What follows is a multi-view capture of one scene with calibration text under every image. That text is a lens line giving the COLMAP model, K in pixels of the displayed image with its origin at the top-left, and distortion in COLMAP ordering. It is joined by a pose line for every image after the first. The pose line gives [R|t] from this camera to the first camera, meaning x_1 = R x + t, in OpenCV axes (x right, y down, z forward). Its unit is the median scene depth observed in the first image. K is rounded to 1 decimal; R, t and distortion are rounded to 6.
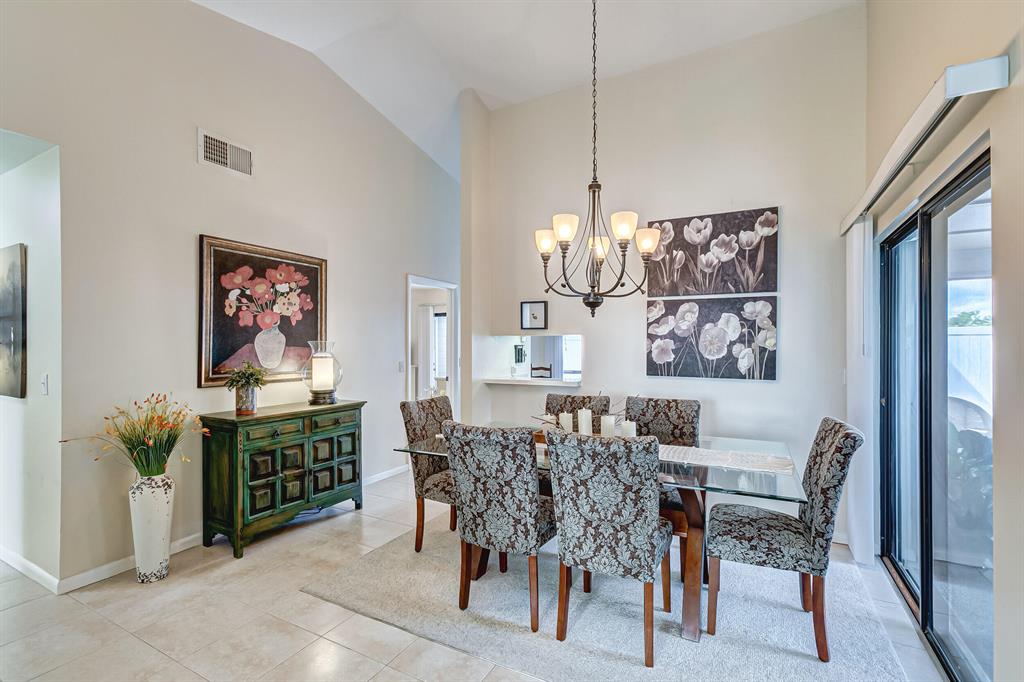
lens RADIAL K [[461.9, 0, 509.6], [0, 461.9, 346.9], [0, 0, 1]] dist [-0.003336, 0.000689]
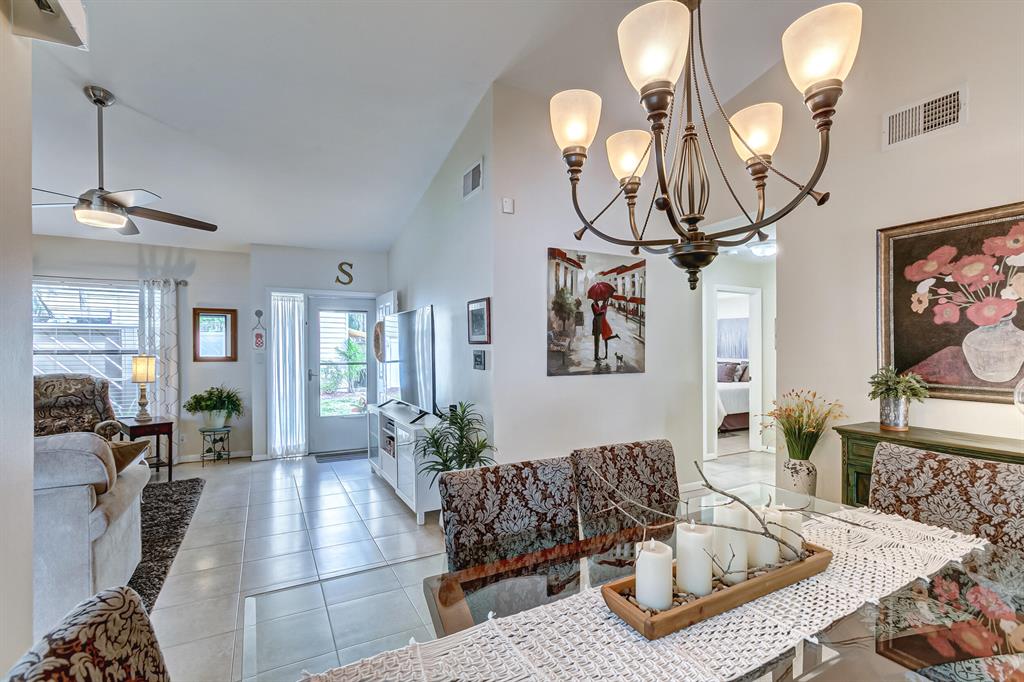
lens RADIAL K [[473.5, 0, 515.0], [0, 473.5, 353.2], [0, 0, 1]] dist [-0.000369, 0.000677]
pose [[-0.553566, 0.012772, -0.832708, 0.490190], [0.000667, 0.999889, 0.014892, -0.007576], [0.832805, 0.007689, -0.553513, 0.836273]]
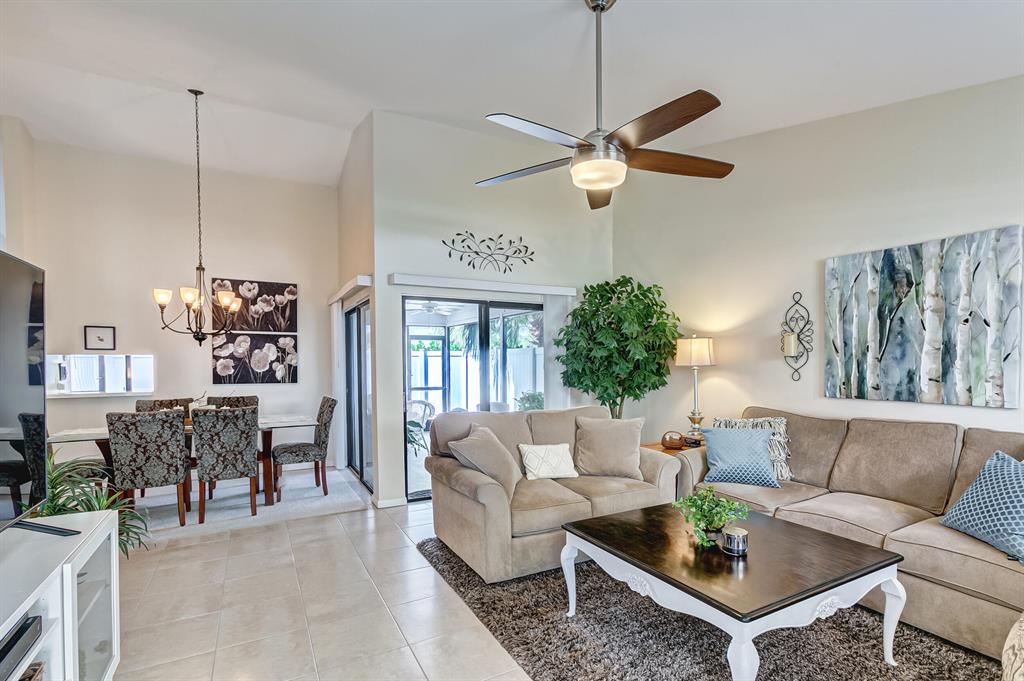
lens RADIAL K [[485.7, 0, 513.3], [0, 485.7, 374.1], [0, 0, 1]] dist [-0.018259, 0.018510]
pose [[0.546471, -0.022433, 0.837178, -0.499389], [0.005071, 0.999711, 0.023478, -0.000380], [-0.837463, -0.008585, 0.546427, -0.674011]]
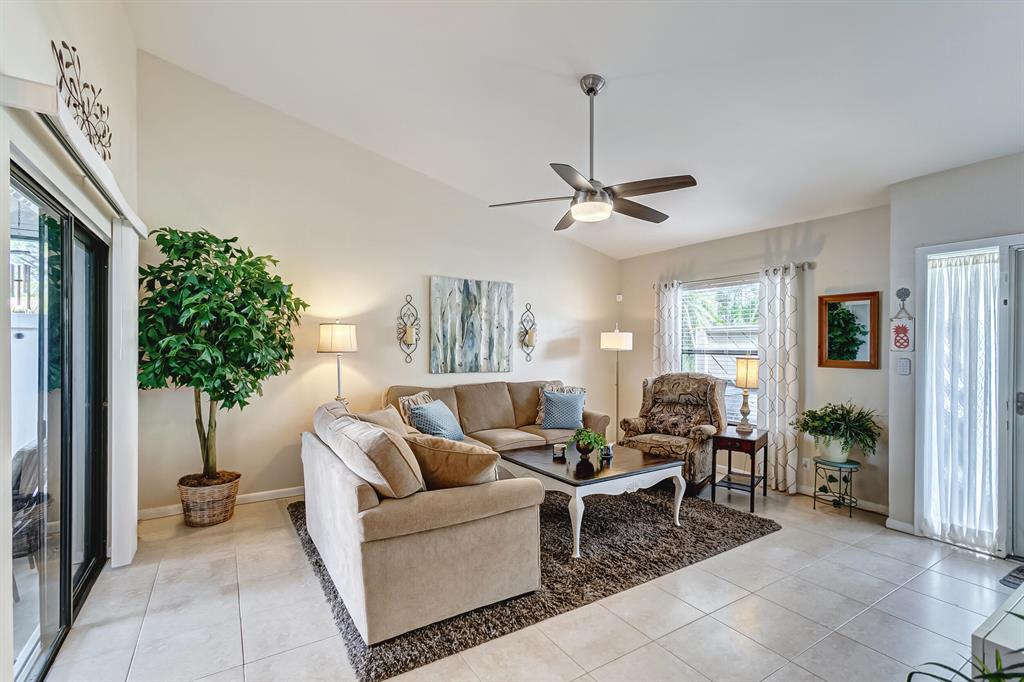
lens RADIAL K [[463.6, 0, 508.7], [0, 463.6, 350.2], [0, 0, 1]] dist [-0.027685, 0.023356]
pose [[-0.869020, -0.006521, 0.494734, -0.151092], [-0.003570, 0.999970, 0.006911, -0.003895], [-0.494764, 0.004239, -0.869017, 0.460528]]
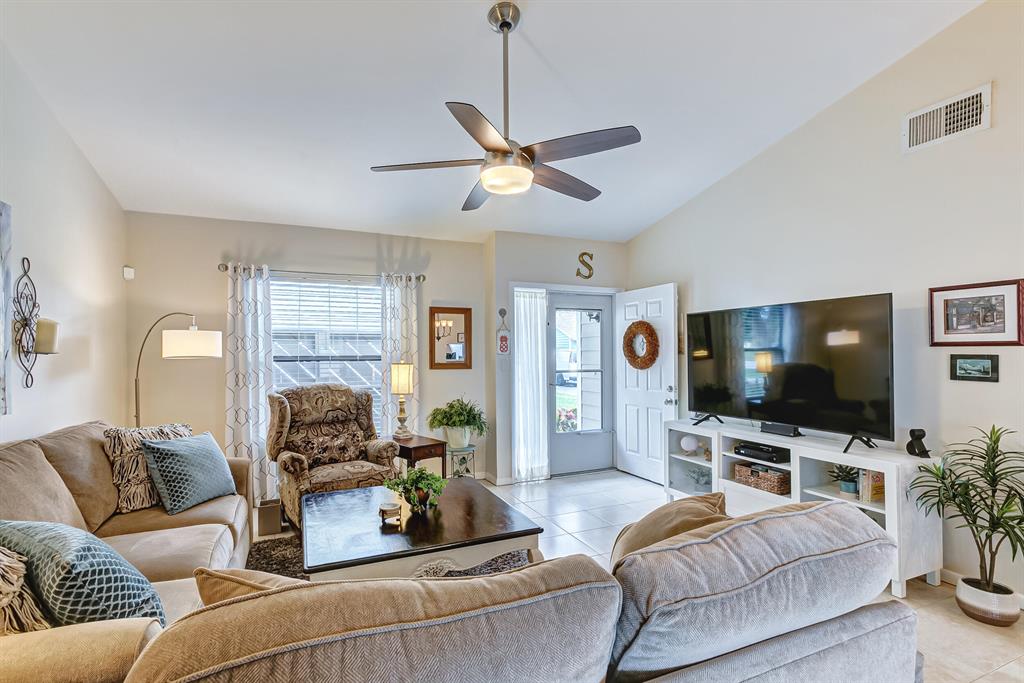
lens RADIAL K [[470.6, 0, 497.4], [0, 470.6, 350.0], [0, 0, 1]] dist [-0.027771, 0.018181]
pose [[-0.626276, 0.001573, -0.779600, 0.713992], [0.004795, 0.999987, -0.001834, -0.008060], [0.779587, -0.004886, -0.626275, 0.033972]]
